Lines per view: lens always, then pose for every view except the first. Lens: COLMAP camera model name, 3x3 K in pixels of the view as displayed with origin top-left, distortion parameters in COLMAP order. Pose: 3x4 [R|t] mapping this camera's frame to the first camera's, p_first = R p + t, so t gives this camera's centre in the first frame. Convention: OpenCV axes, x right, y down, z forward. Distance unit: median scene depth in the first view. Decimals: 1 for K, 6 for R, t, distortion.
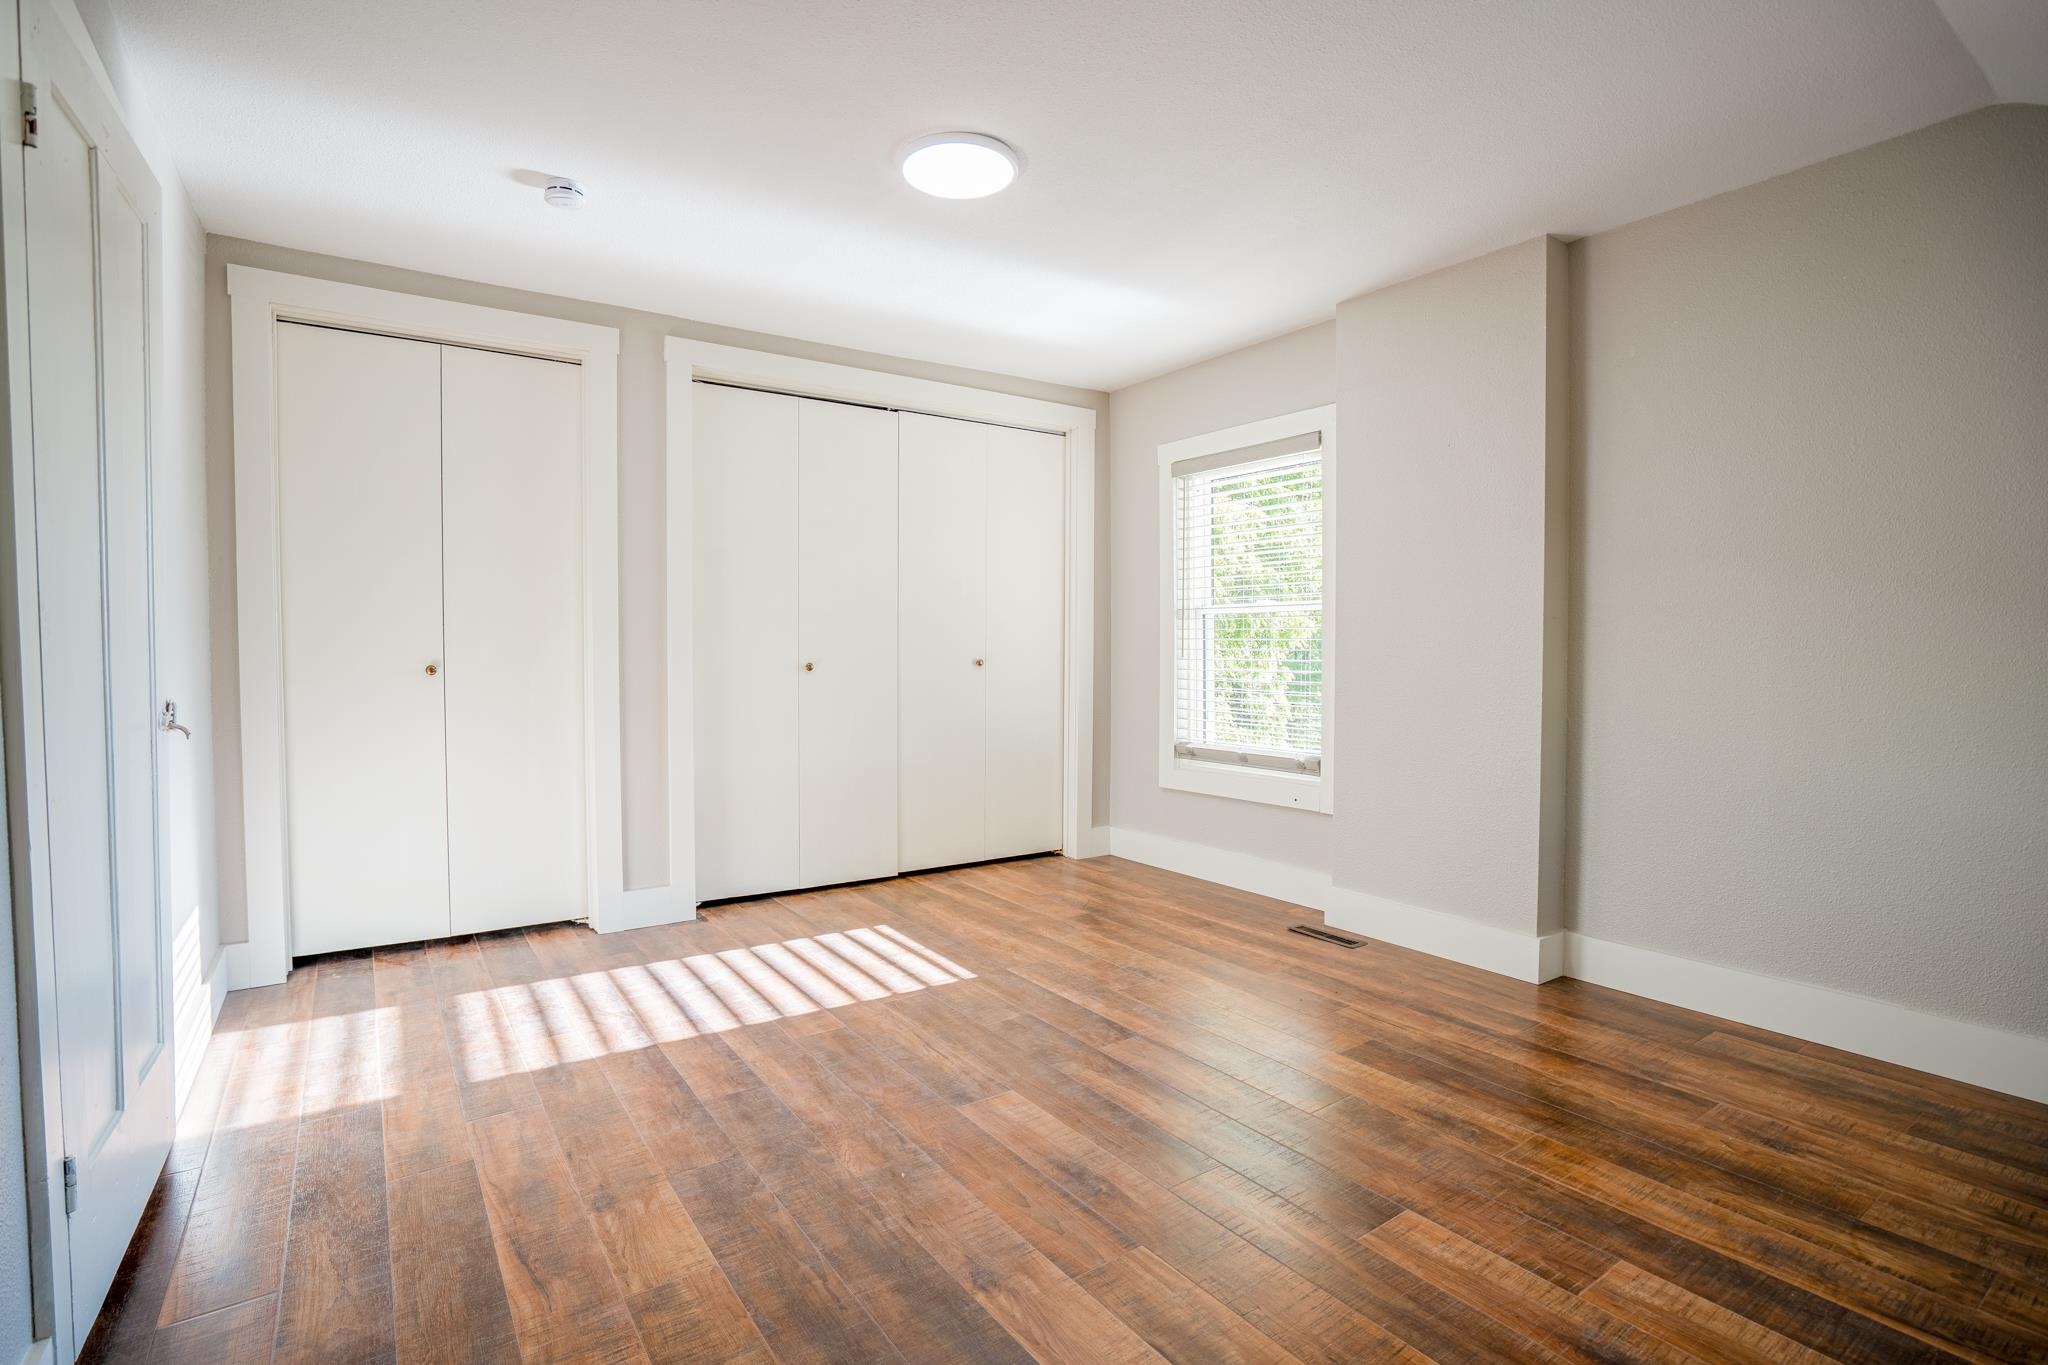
lens RADIAL K [[965.7, 0, 980.8], [0, 965.7, 675.5], [0, 0, 1]] dist [-0.048729, 0.008708]
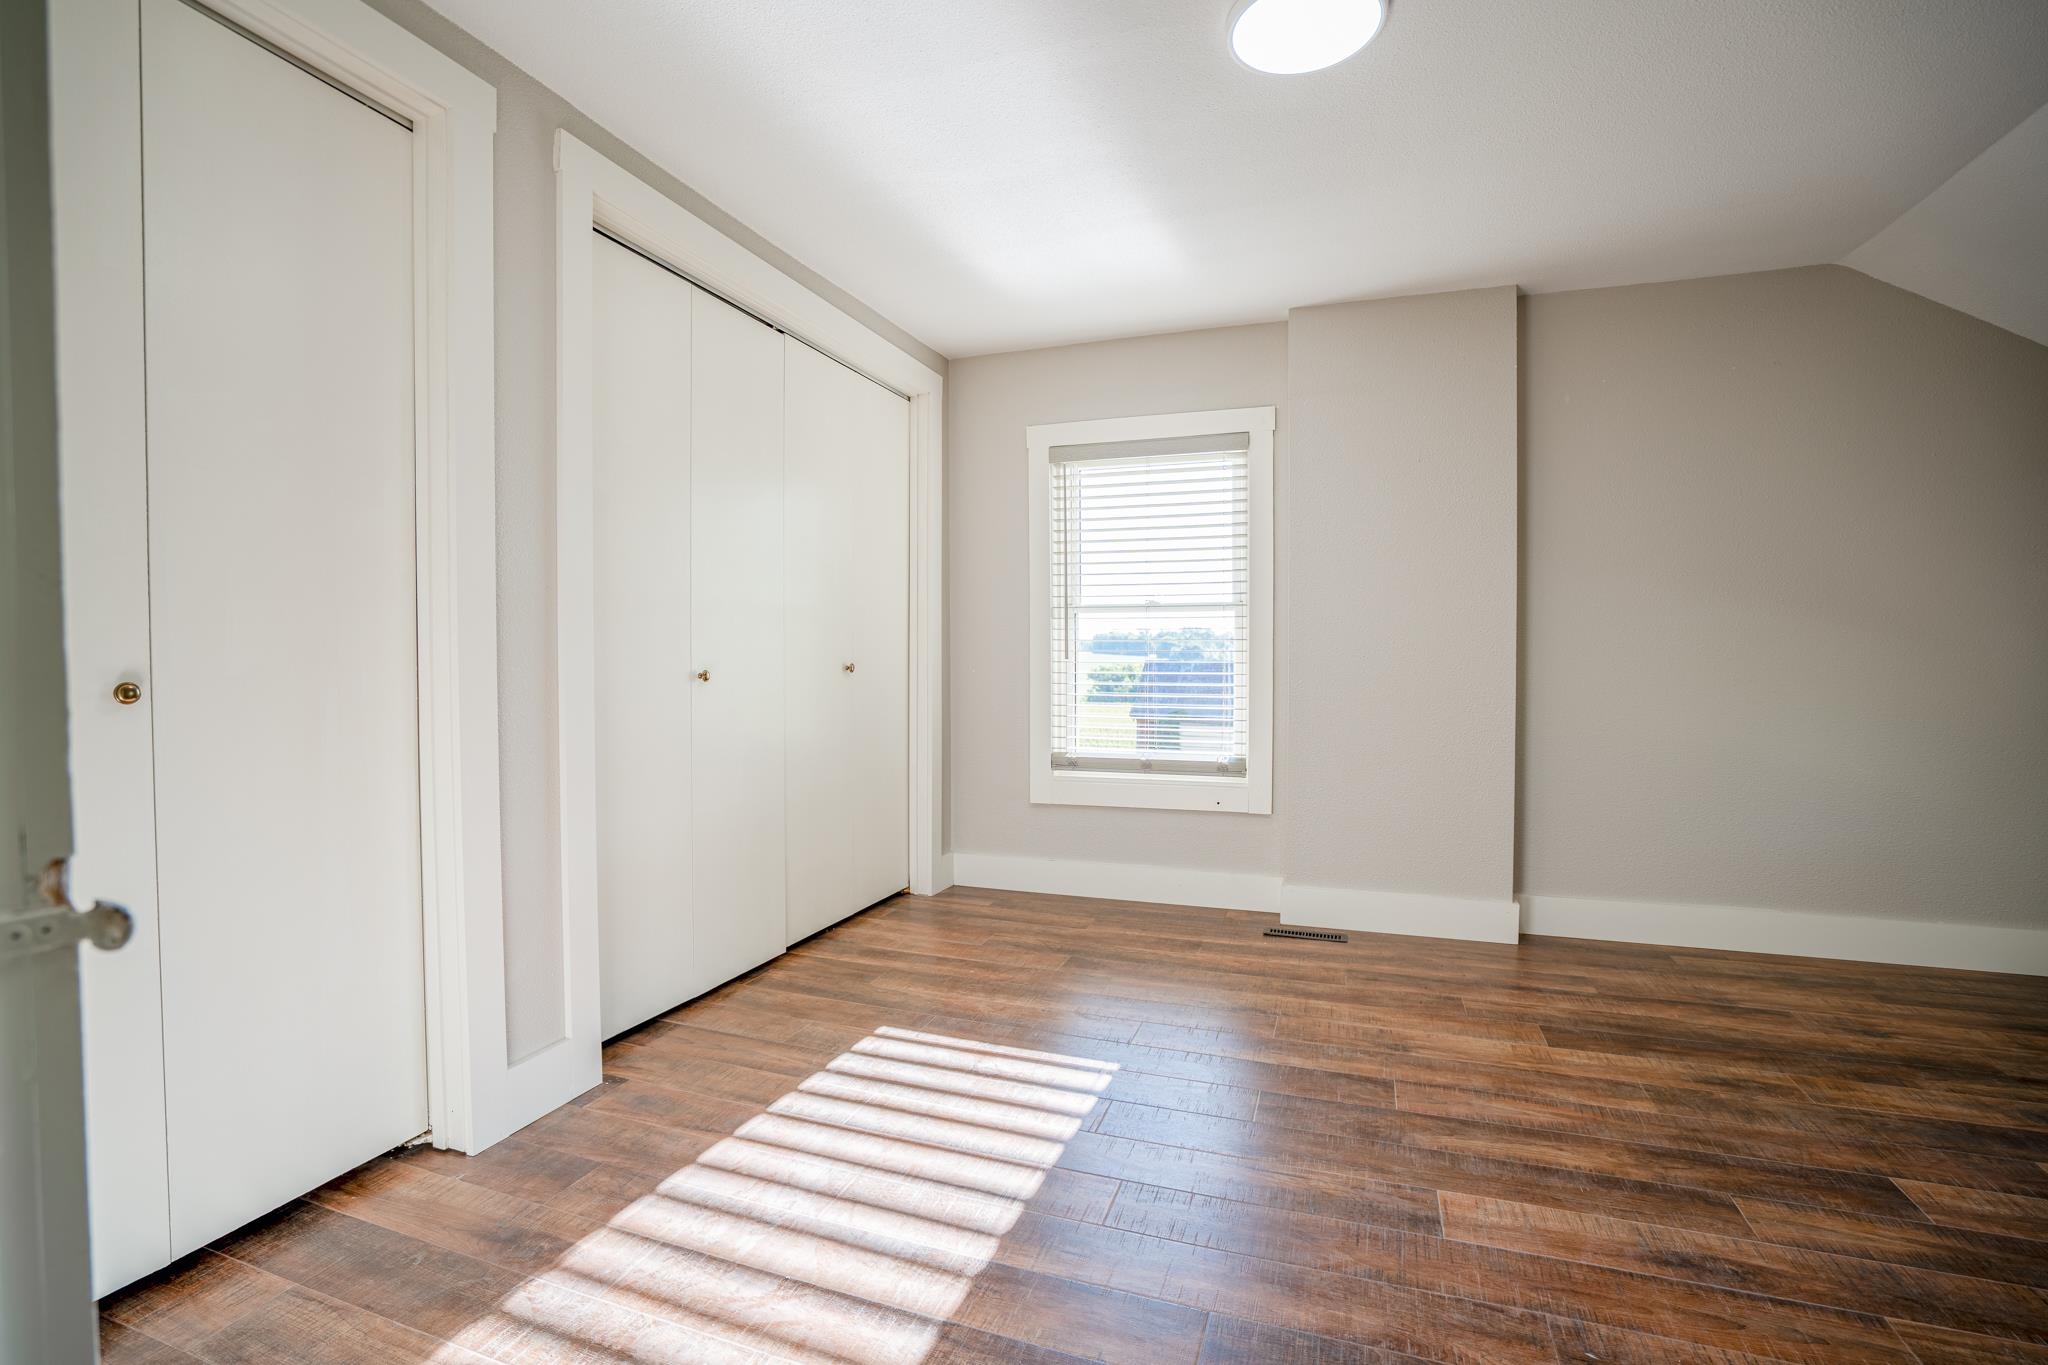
lens RADIAL K [[949.0, 0, 1001.7], [0, 949.0, 685.4], [0, 0, 1]] dist [-0.049941, 0.015505]
pose [[0.802828, -0.020602, 0.595855, -0.557419], [0.017480, 0.999787, 0.011017, -0.008357], [-0.595955, 0.001570, 0.803016, 0.452703]]
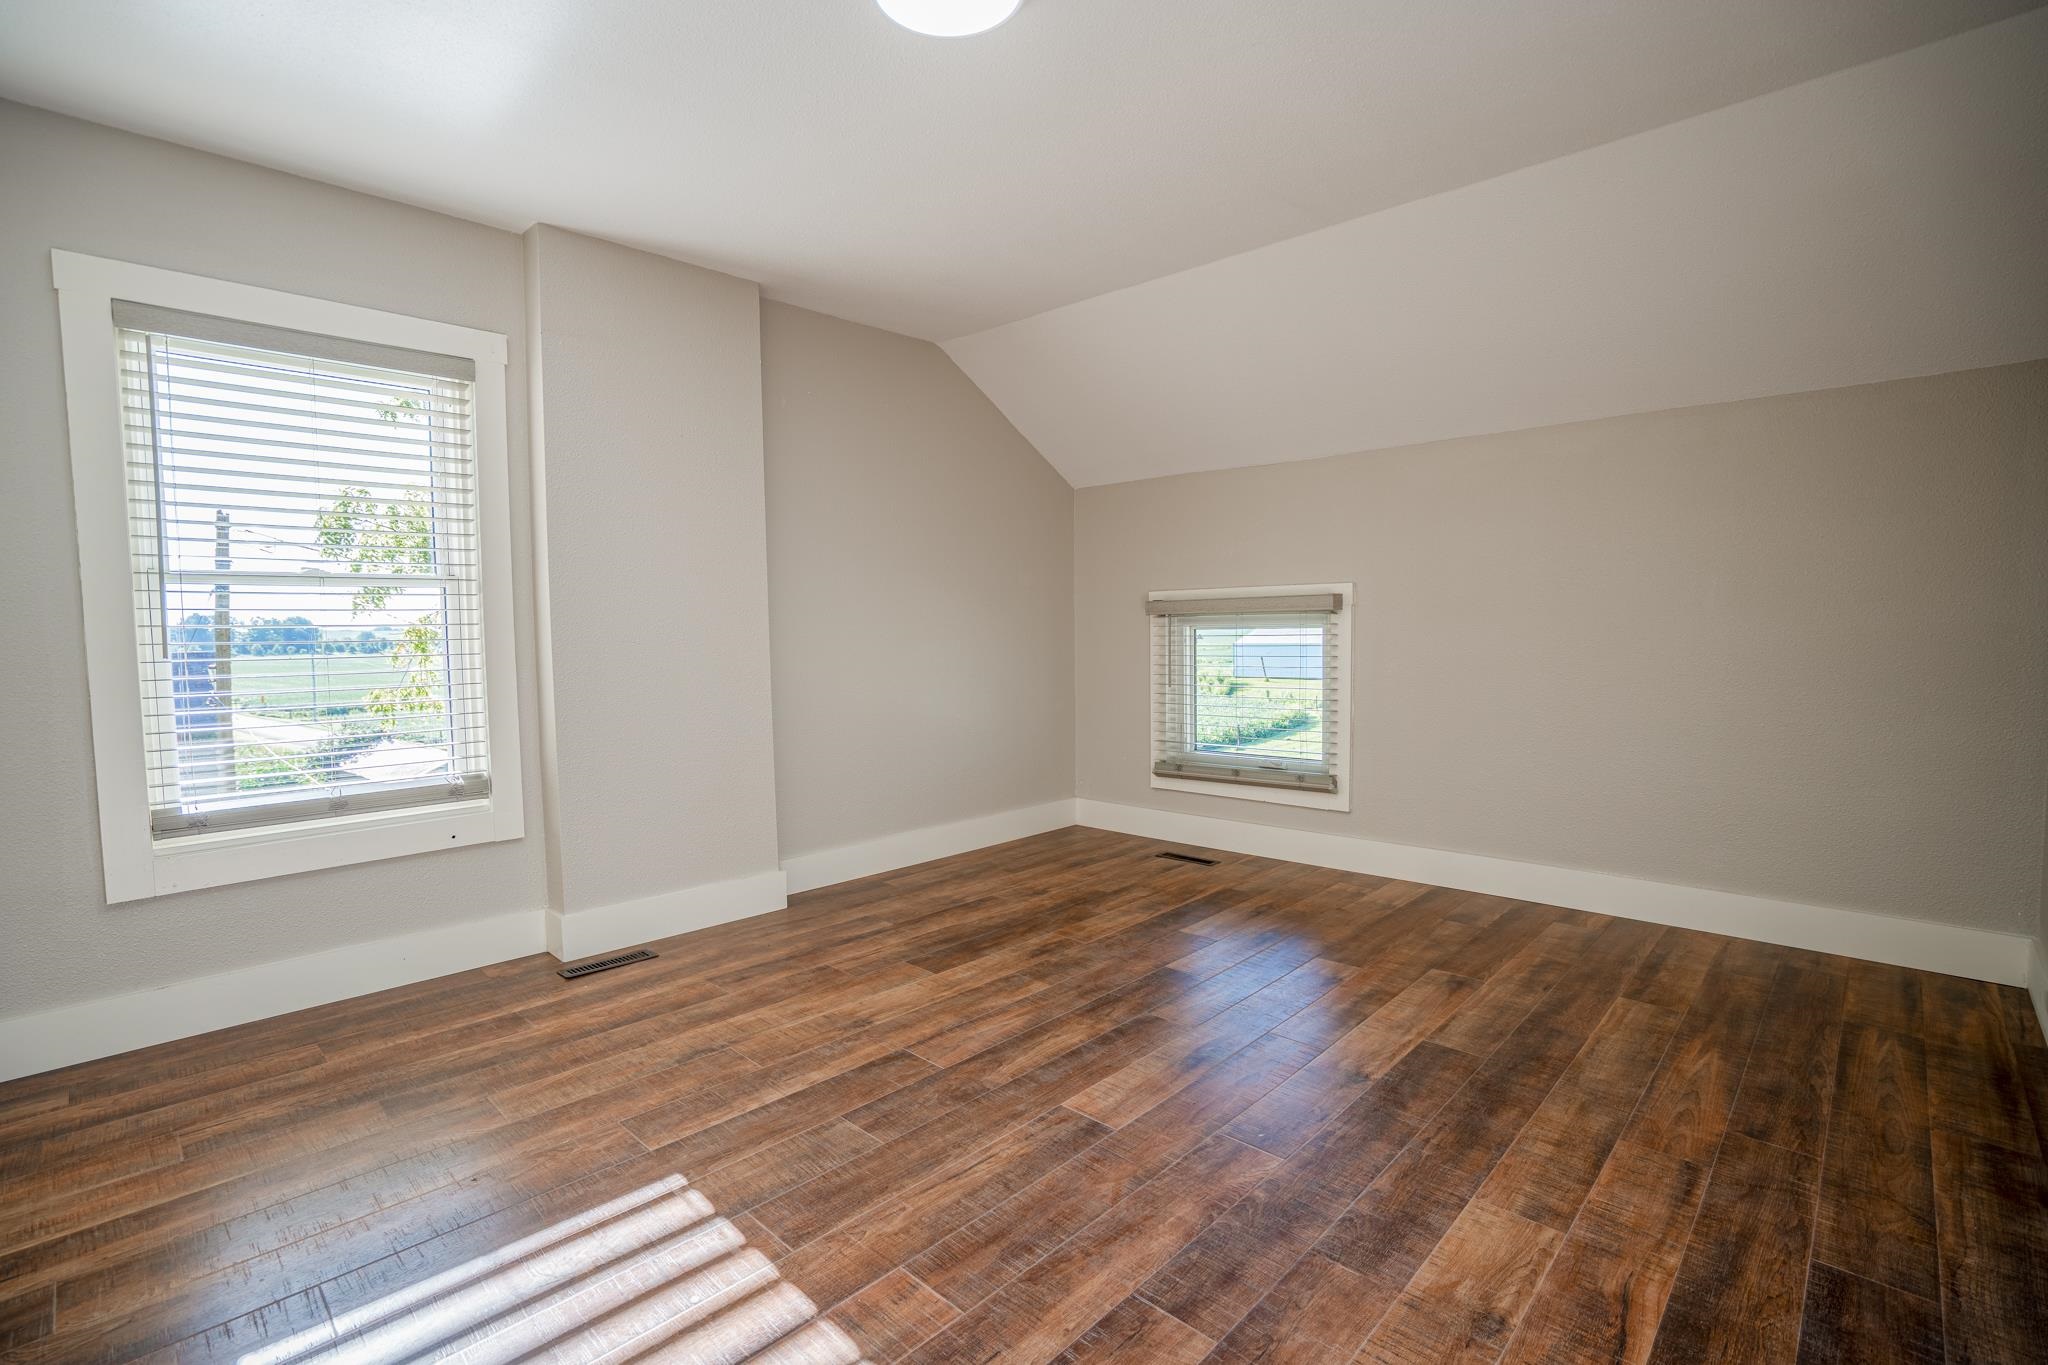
lens RADIAL K [[949.0, 0, 1026.2], [0, 949.0, 684.0], [0, 0, 1]] dist [-0.049941, 0.015505]
pose [[-0.234688, -0.052104, 0.970673, -0.634084], [0.039774, 0.997211, 0.063145, -0.025891], [-0.971257, 0.053427, -0.231961, 0.939180]]
